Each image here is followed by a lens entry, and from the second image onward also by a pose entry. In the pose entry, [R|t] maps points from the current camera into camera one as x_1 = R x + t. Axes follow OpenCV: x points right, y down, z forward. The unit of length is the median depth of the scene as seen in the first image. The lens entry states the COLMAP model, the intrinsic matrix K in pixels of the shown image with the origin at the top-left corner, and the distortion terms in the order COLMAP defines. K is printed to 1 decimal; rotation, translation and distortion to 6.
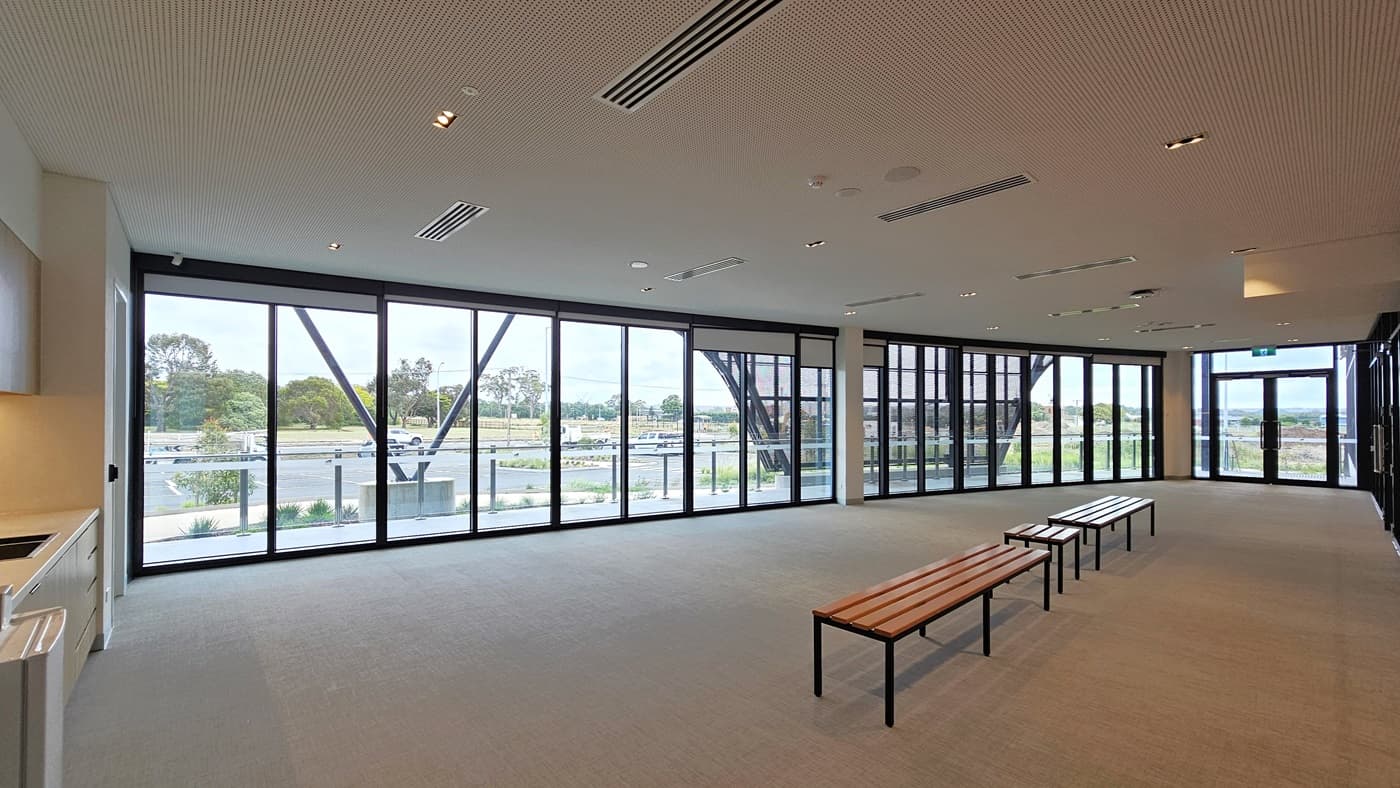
lens RADIAL K [[572.3, 0, 697.5], [0, 572.3, 413.1], [0, 0, 1]] dist [-0.002373, -0.000623]
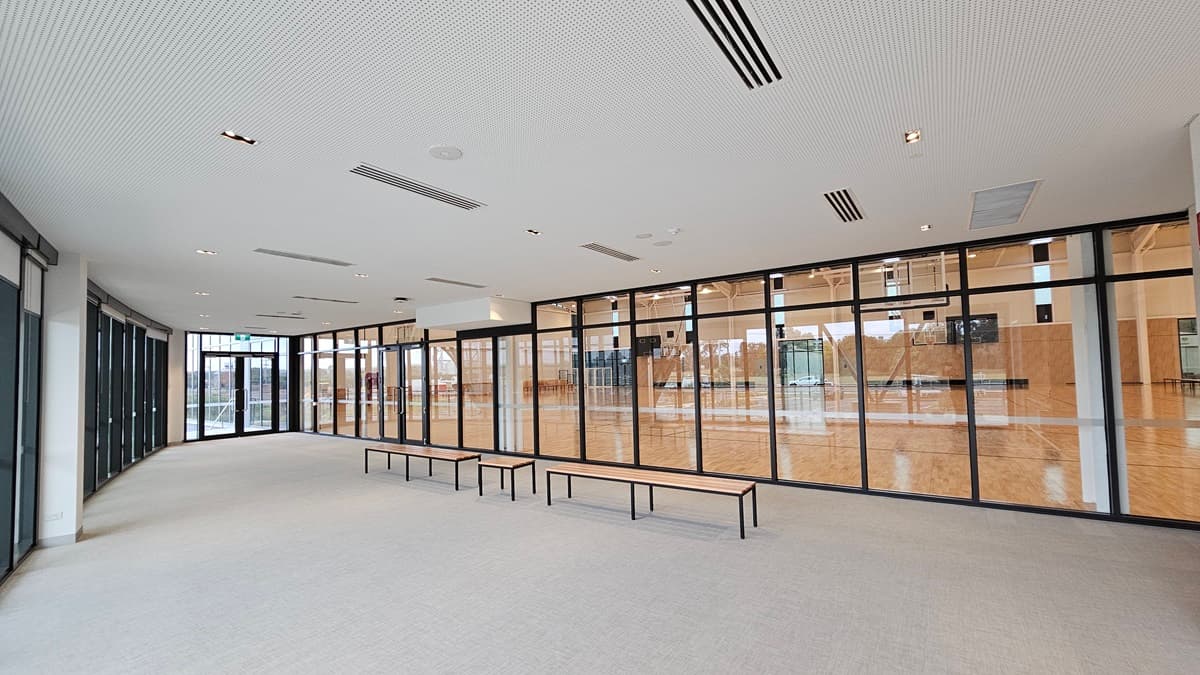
lens RADIAL K [[490.6, 0, 597.9], [0, 490.6, 353.9], [0, 0, 1]] dist [-0.002373, -0.000623]
pose [[-0.221058, 0.041437, 0.974380, -0.301139], [0.019331, 0.999087, -0.038102, -0.008911], [-0.975069, 0.010413, -0.221657, 0.445009]]
